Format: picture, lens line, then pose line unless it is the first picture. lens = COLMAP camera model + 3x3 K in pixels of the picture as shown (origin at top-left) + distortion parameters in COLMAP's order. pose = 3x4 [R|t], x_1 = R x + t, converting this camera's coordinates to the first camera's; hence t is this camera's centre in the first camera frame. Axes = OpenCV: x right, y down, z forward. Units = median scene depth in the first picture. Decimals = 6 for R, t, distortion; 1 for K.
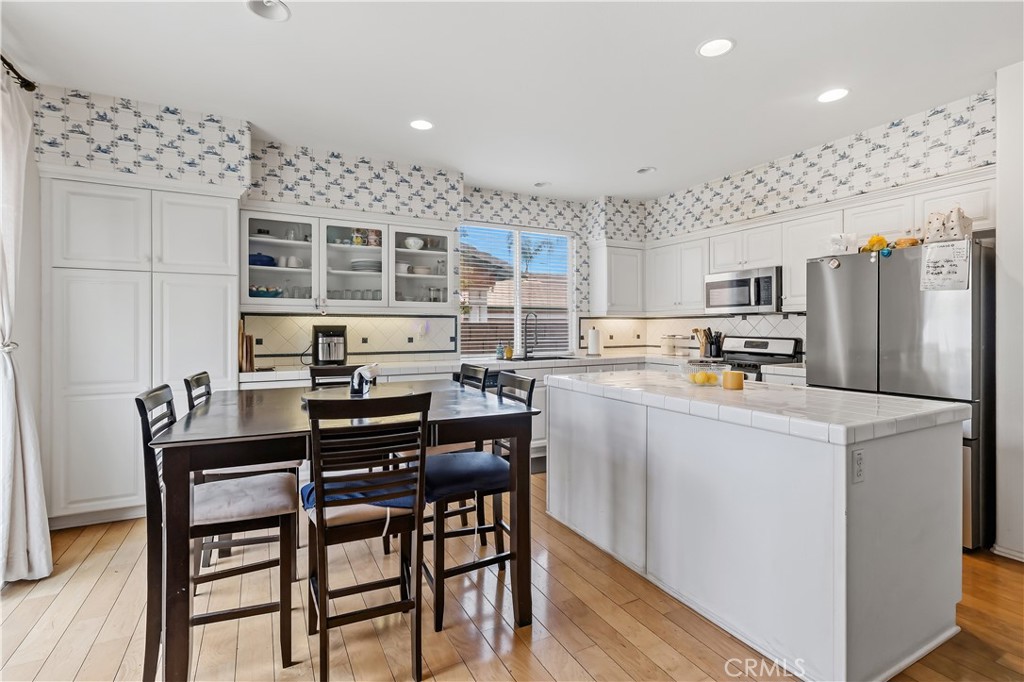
lens RADIAL K [[474.8, 0, 517.1], [0, 474.8, 326.7], [0, 0, 1]] dist [0.001207, 0.000104]
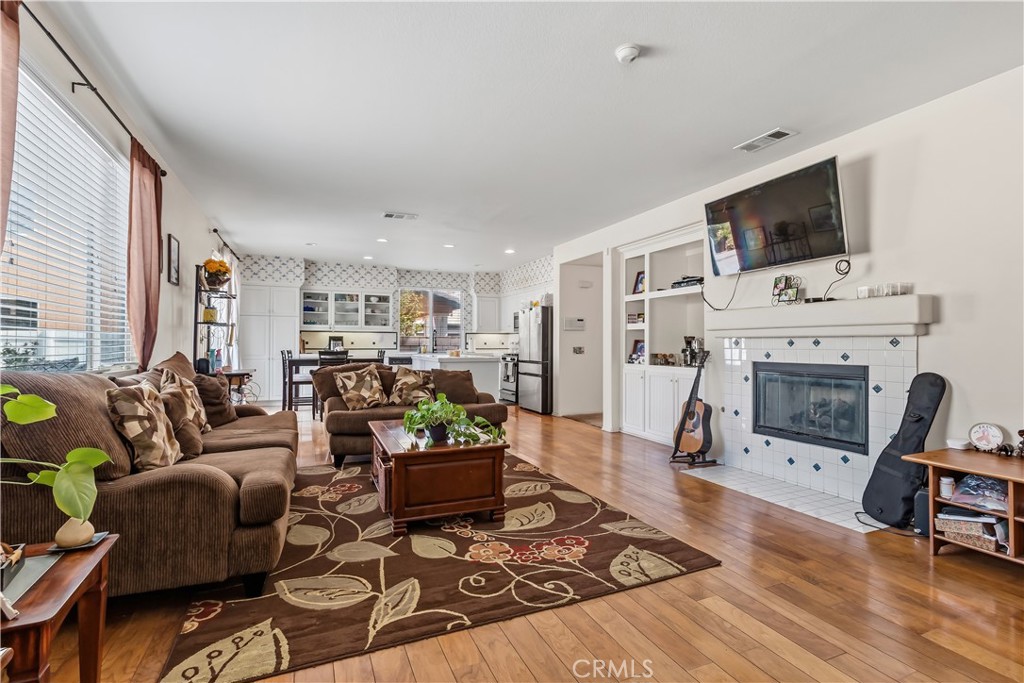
lens RADIAL K [[476.9, 0, 509.3], [0, 476.9, 336.6], [0, 0, 1]] dist [0.001696, 0.000108]
pose [[0.995823, 0.002890, -0.091263, 0.665764], [-0.004029, 0.999916, -0.012293, 0.024886], [0.091220, 0.012610, 0.995751, -1.252794]]
